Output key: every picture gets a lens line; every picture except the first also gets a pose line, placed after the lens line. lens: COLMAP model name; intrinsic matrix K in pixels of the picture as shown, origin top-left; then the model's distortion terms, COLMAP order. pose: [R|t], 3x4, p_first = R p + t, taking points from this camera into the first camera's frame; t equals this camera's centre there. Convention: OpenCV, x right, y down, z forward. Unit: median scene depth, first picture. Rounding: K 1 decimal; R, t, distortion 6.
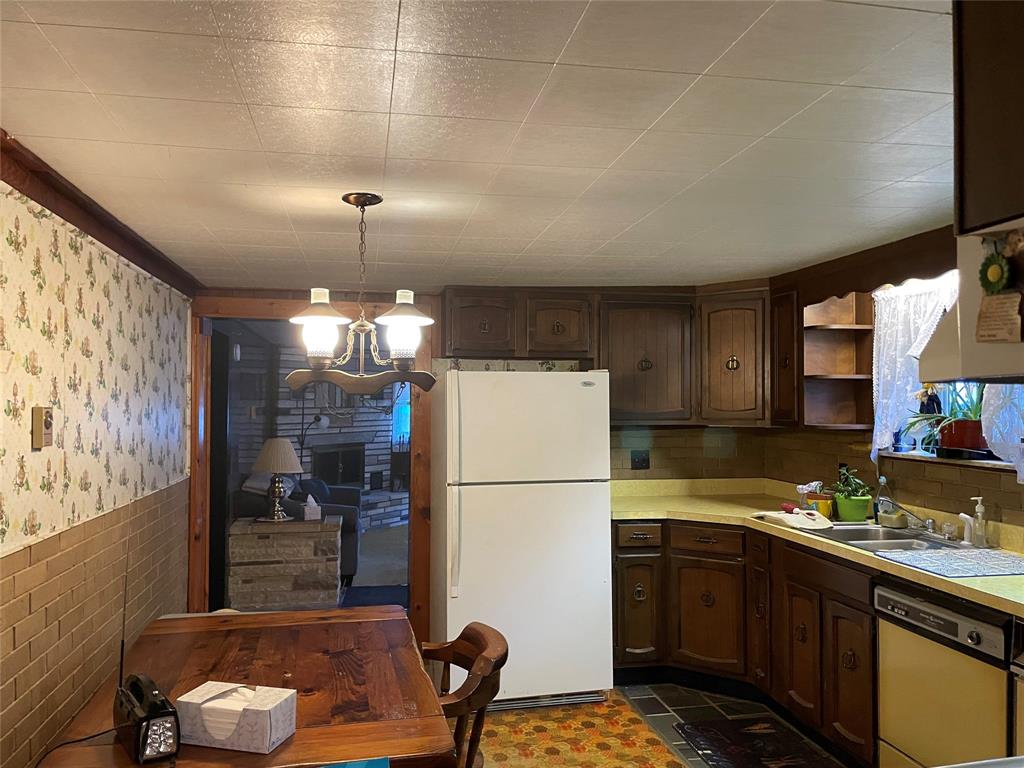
lens RADIAL K [[780.5, 0, 514.1], [0, 780.5, 388.9], [0, 0, 1]] dist [0.058351, -0.064828]
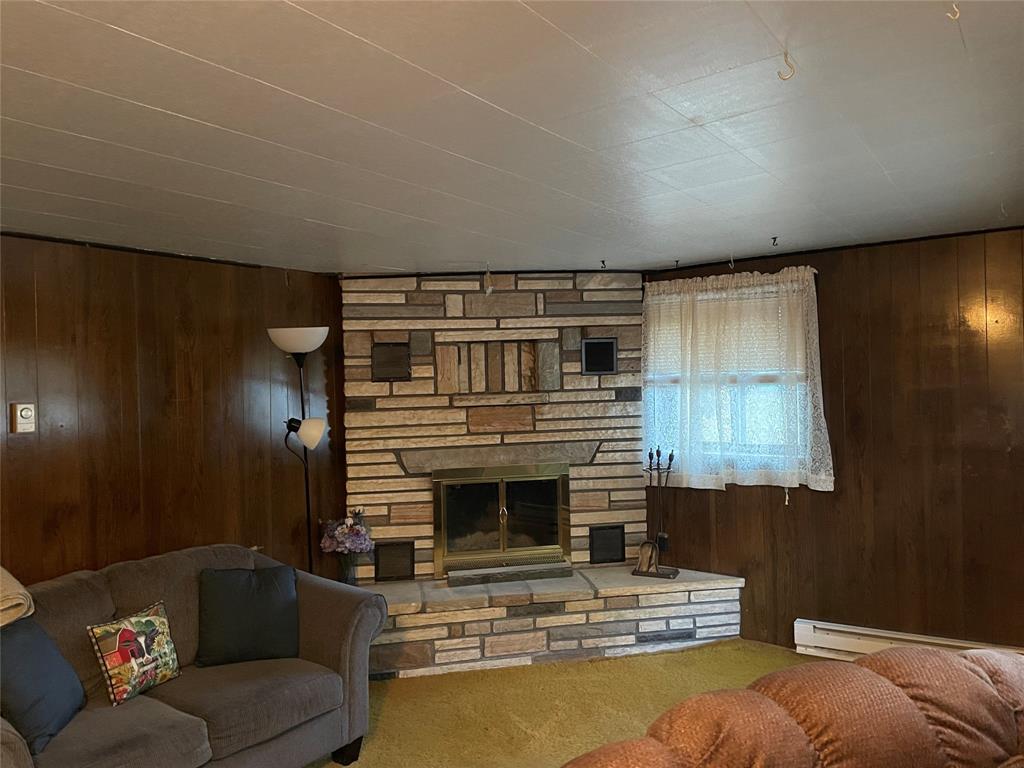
lens RADIAL K [[780.5, 0, 482.8], [0, 780.5, 376.8], [0, 0, 1]] dist [0.058351, -0.064828]
pose [[0.697897, -0.019004, -0.715946, 0.120461], [0.035872, 0.999321, 0.008443, 0.008914], [0.715299, -0.031575, 0.698105, 0.639310]]
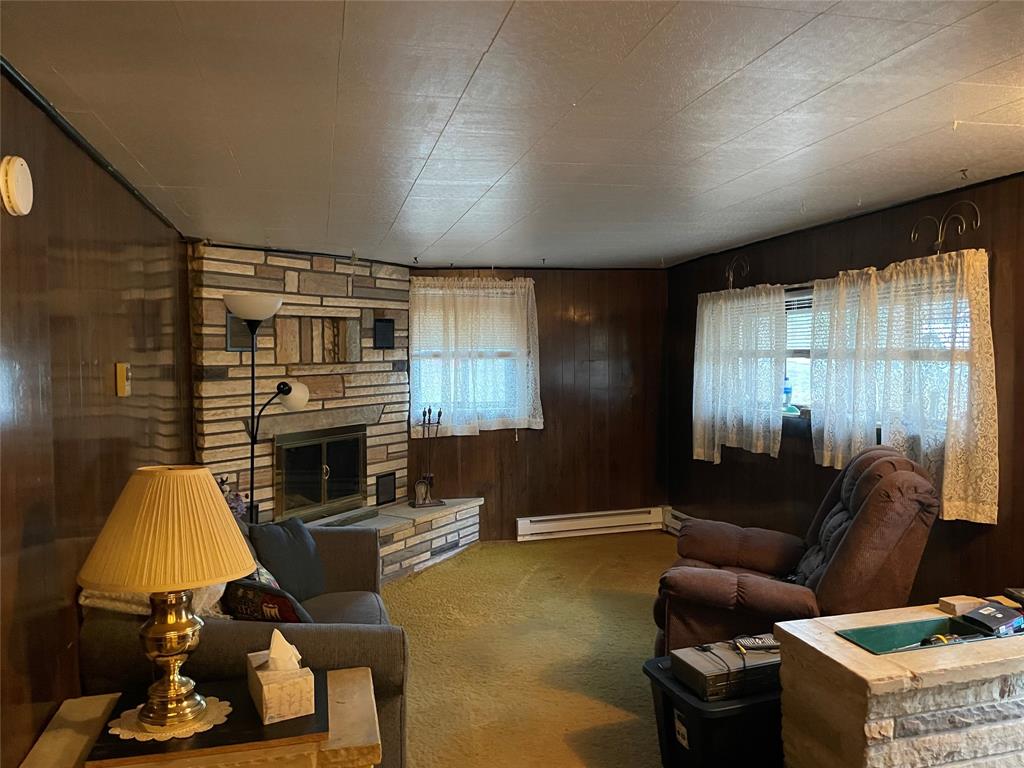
lens RADIAL K [[780.5, 0, 520.0], [0, 780.5, 392.3], [0, 0, 1]] dist [0.058351, -0.064828]
pose [[0.998003, -0.014255, 0.061542, -0.115419], [0.010218, 0.997805, 0.065421, 0.009097], [-0.062340, -0.064661, 0.995958, 0.434182]]
